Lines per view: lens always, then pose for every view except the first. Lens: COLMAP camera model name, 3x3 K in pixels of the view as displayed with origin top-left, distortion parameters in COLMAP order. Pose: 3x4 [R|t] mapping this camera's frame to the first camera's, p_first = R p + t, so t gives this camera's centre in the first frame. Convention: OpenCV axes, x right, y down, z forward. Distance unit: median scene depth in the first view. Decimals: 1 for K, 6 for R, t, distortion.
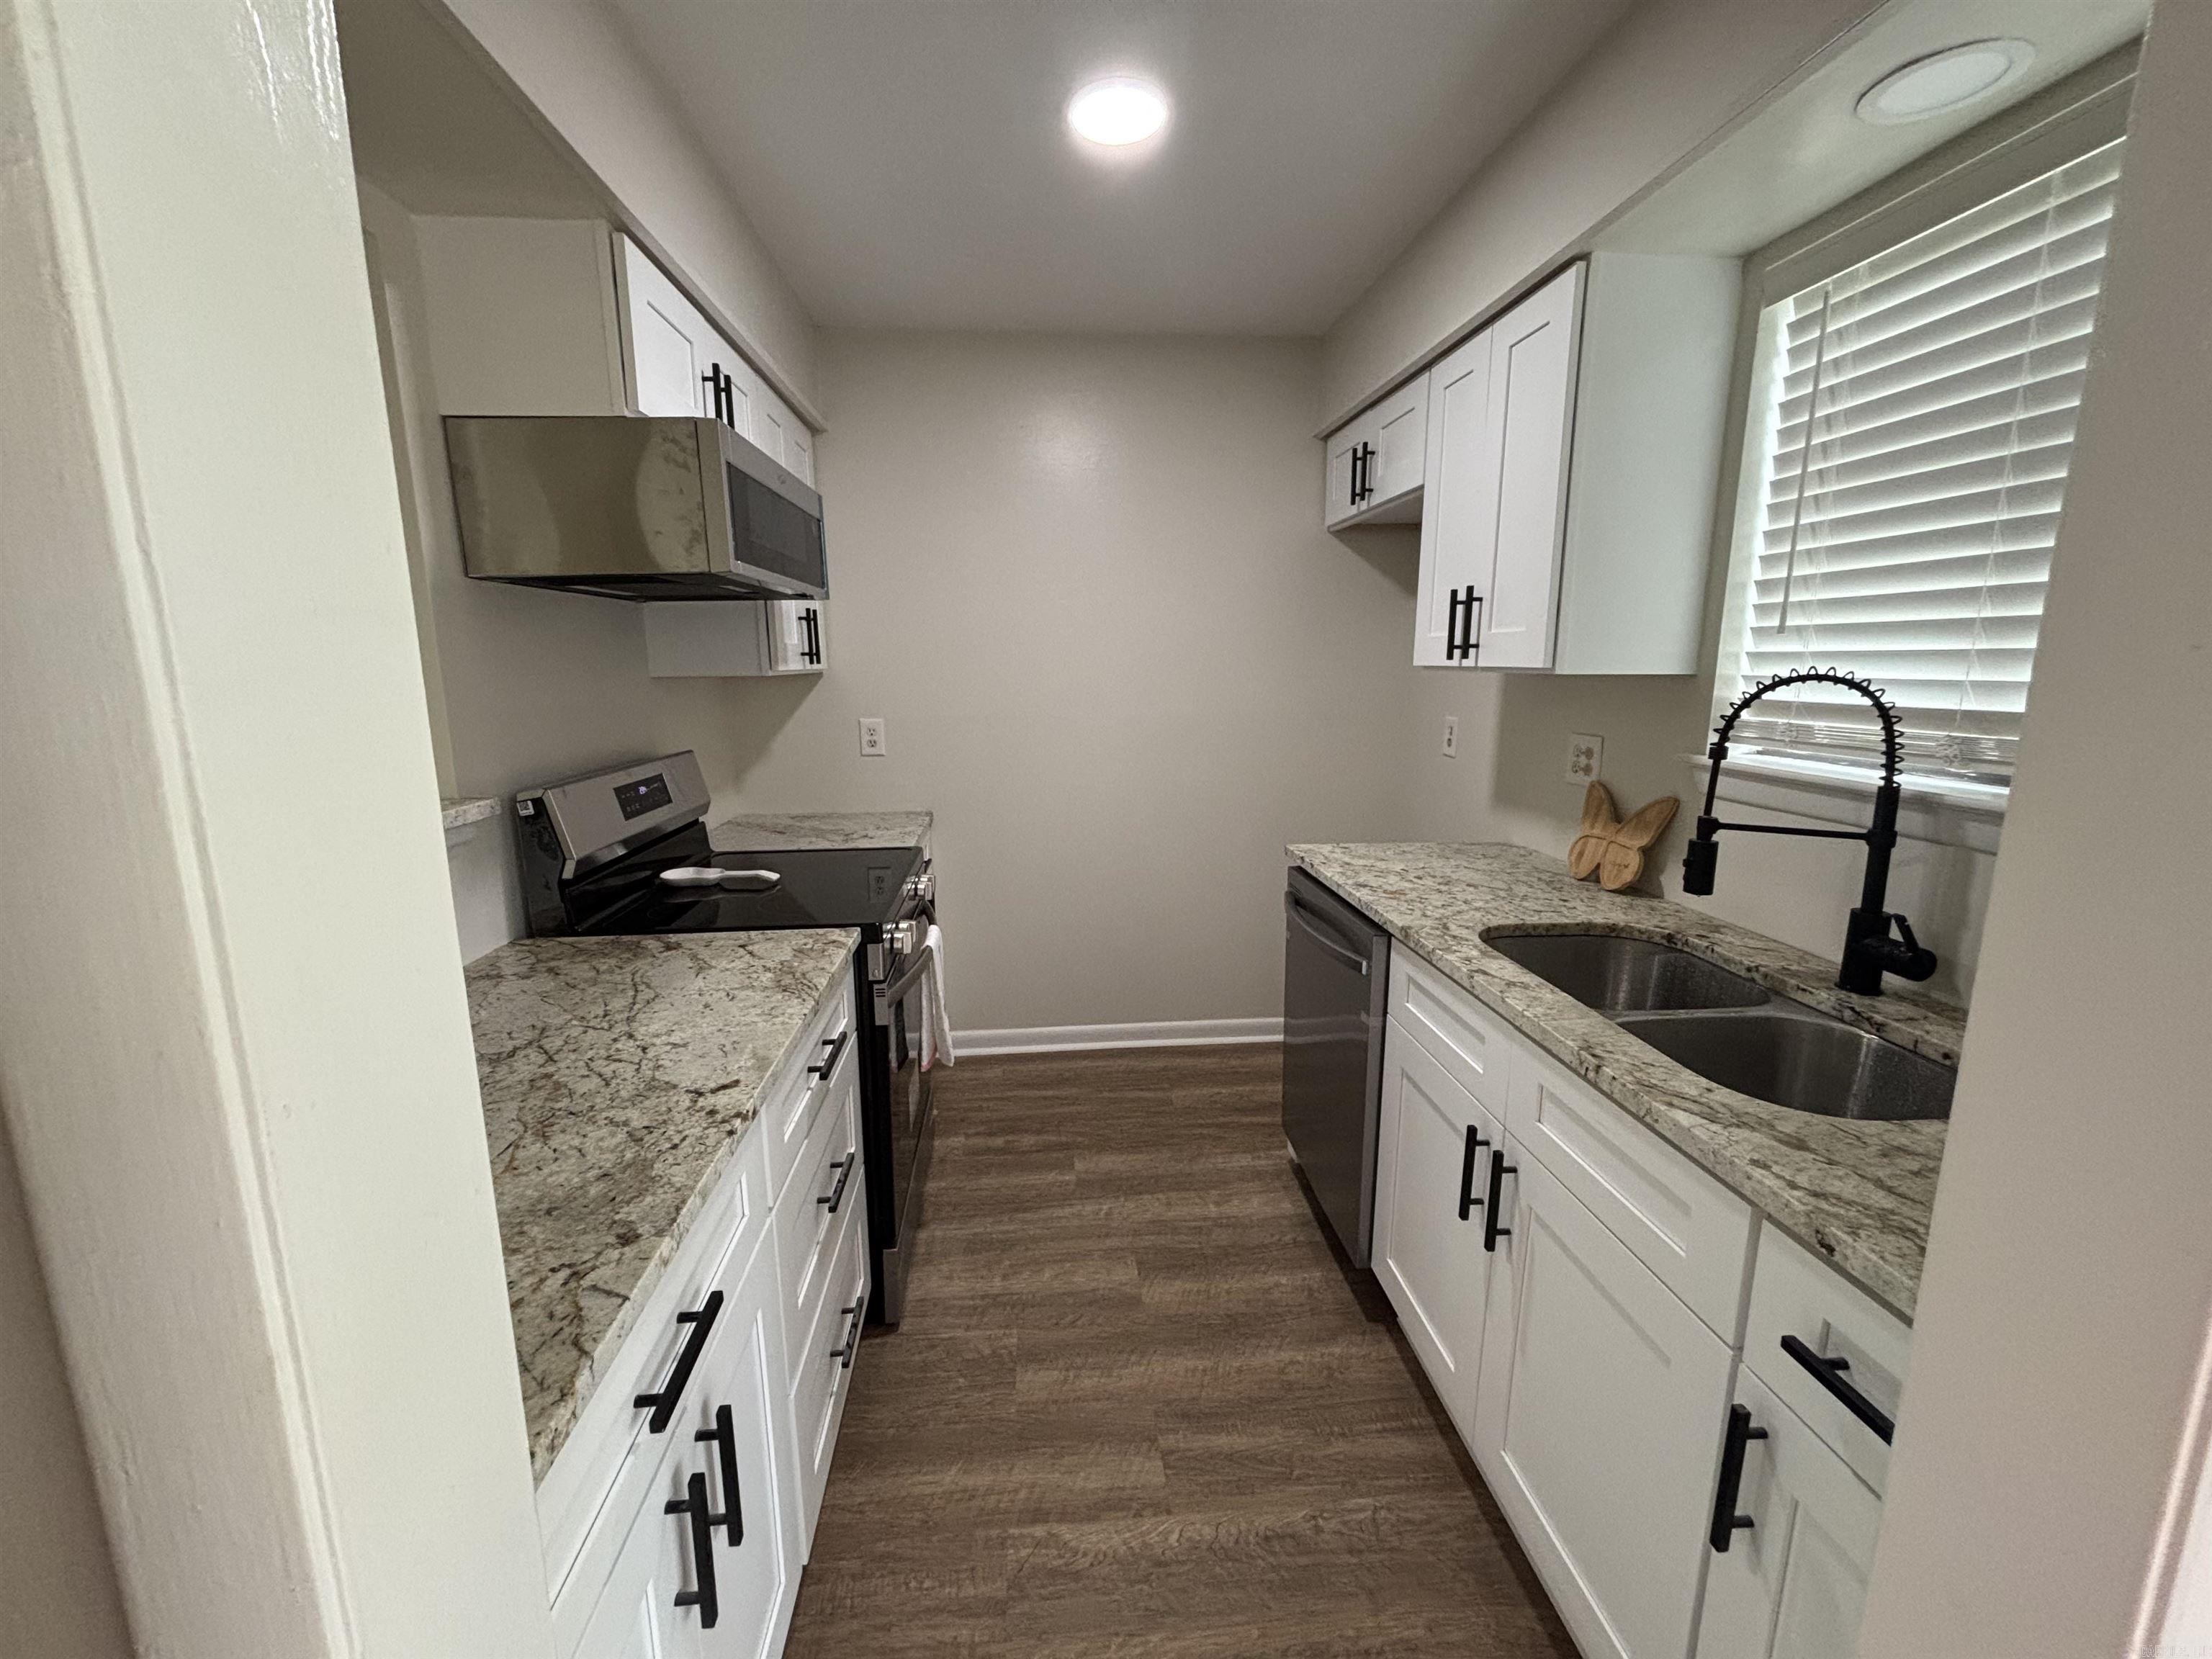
lens RADIAL K [[890.0, 0, 1103.1], [0, 890.0, 827.7], [0, 0, 1]] dist [-0.003002, 0.001760]
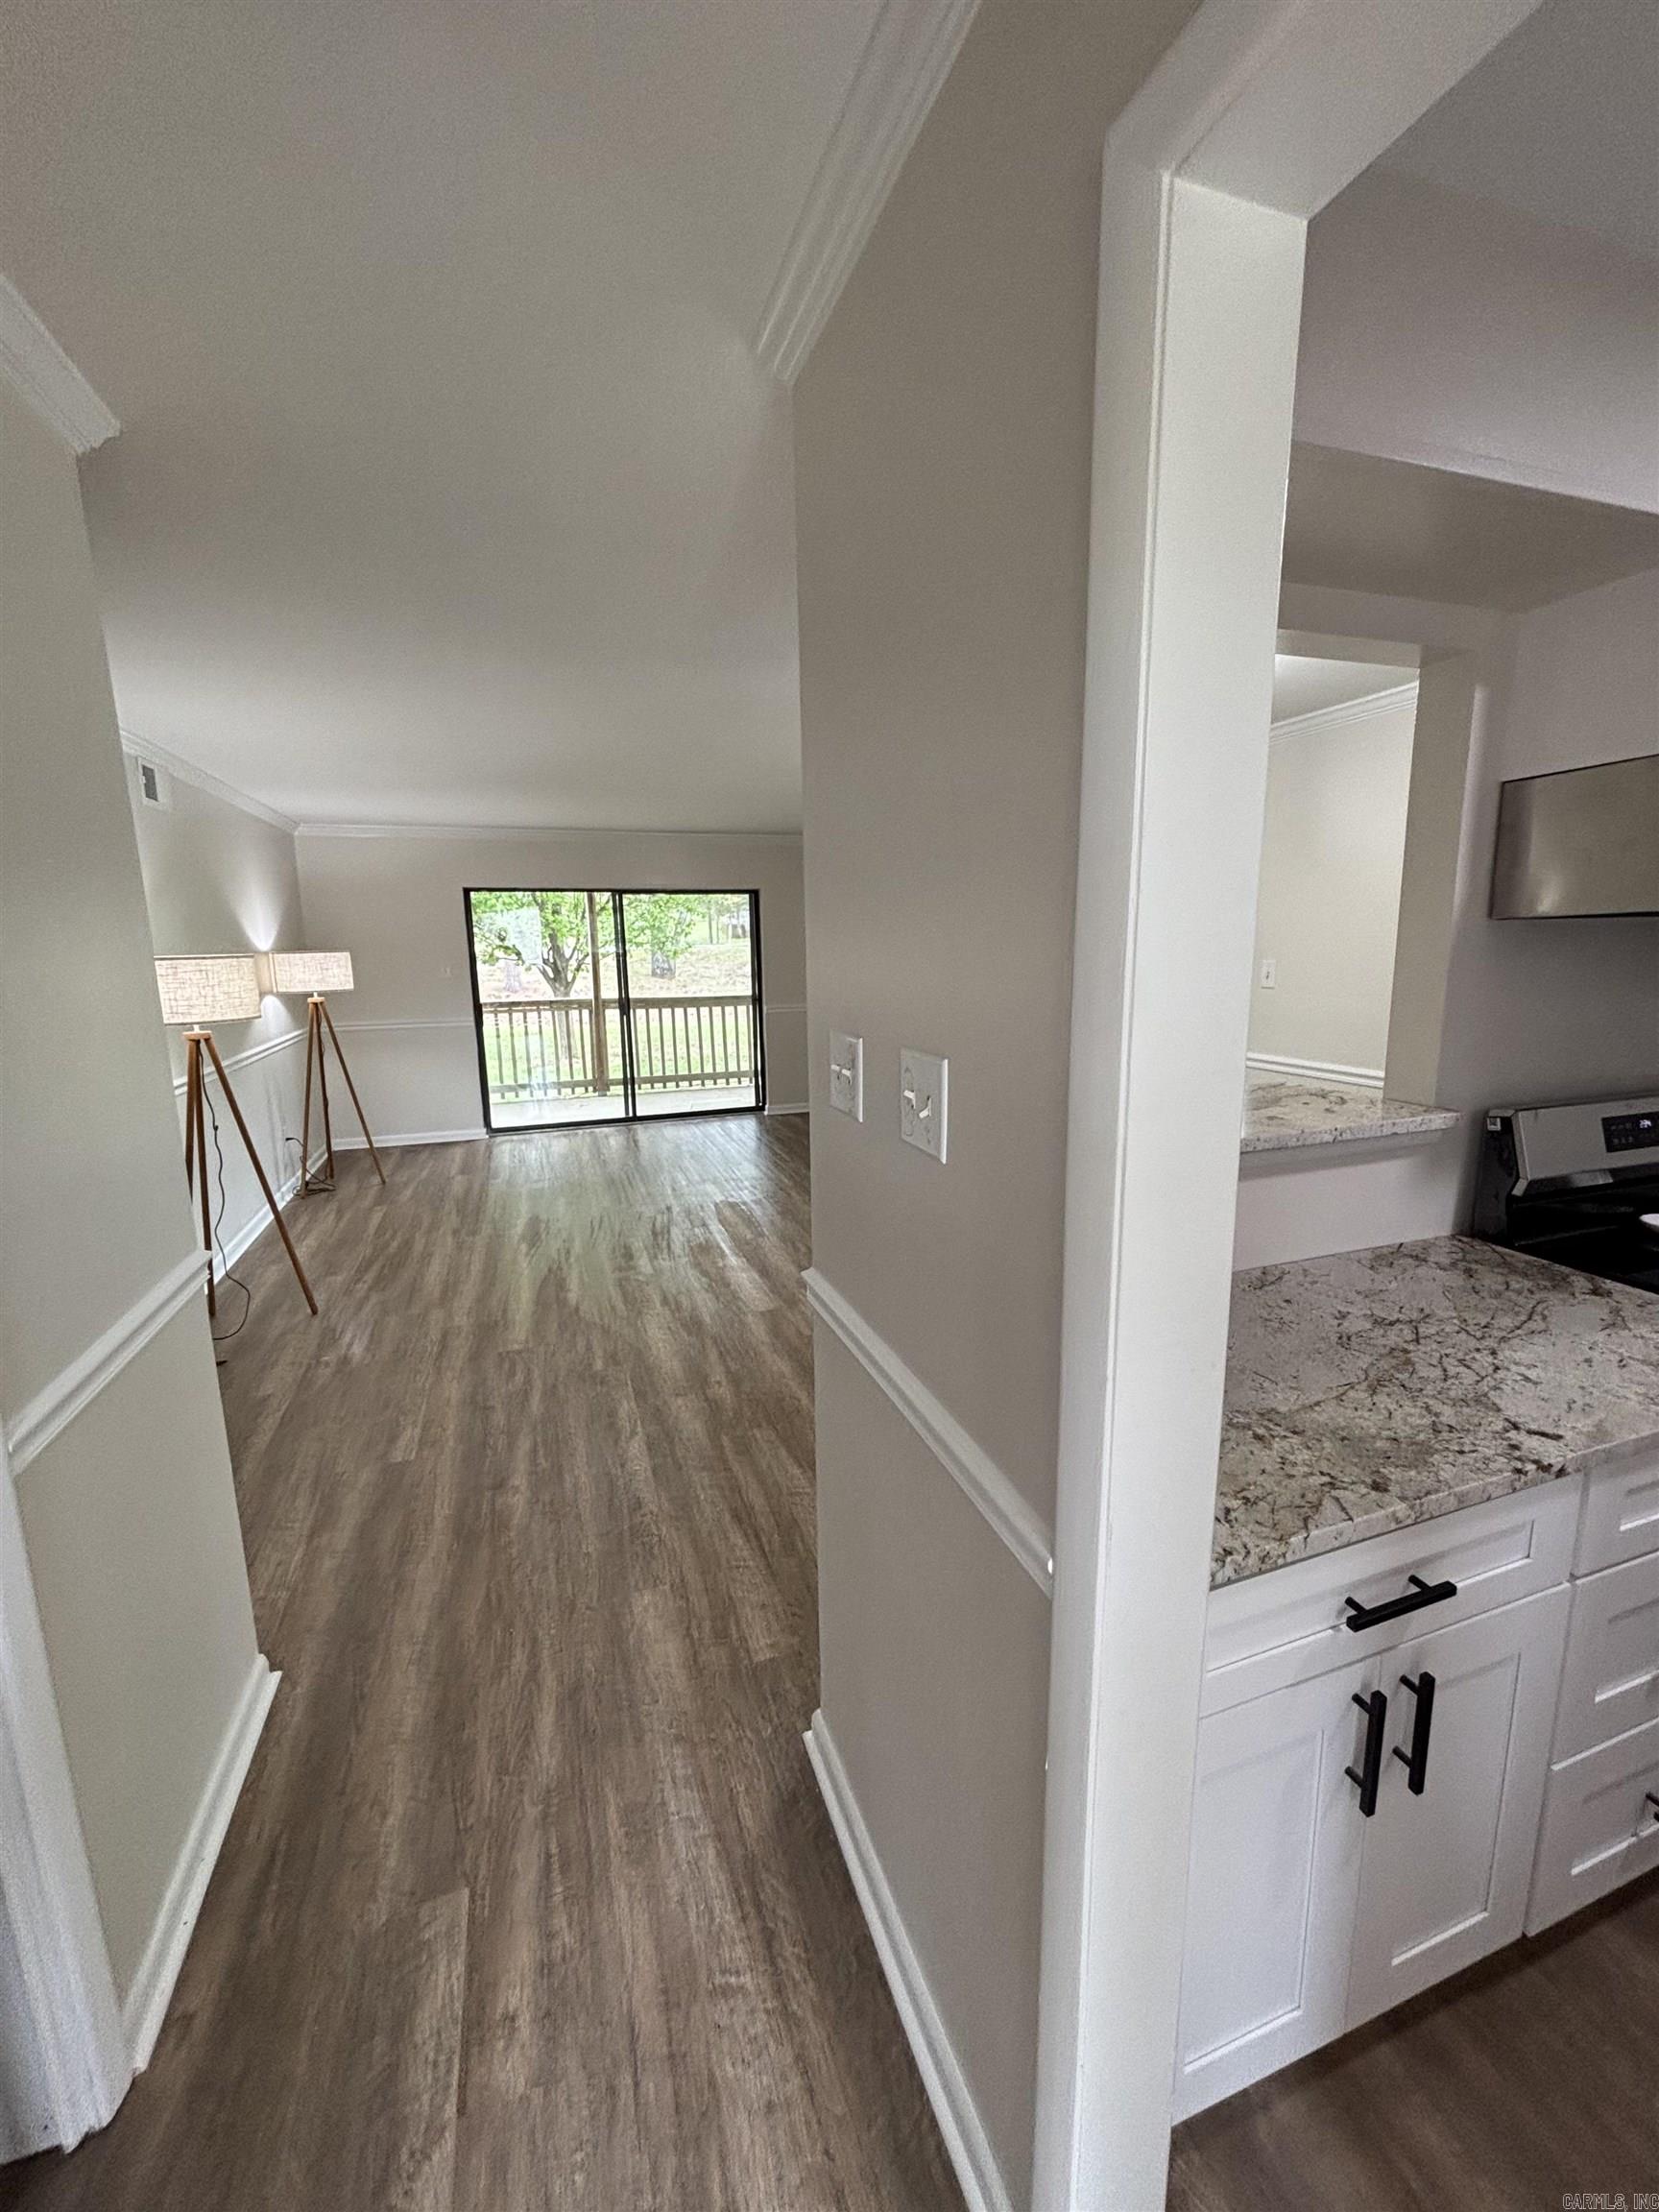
lens RADIAL K [[890.0, 0, 837.2], [0, 890.0, 1098.9], [0, 0, 1]] dist [-0.003002, 0.001760]
pose [[0.245513, 0.171197, -0.954157, 0.202306], [-0.162488, 0.977624, 0.133598, -0.067320], [0.955679, 0.122239, 0.267836, -0.085334]]
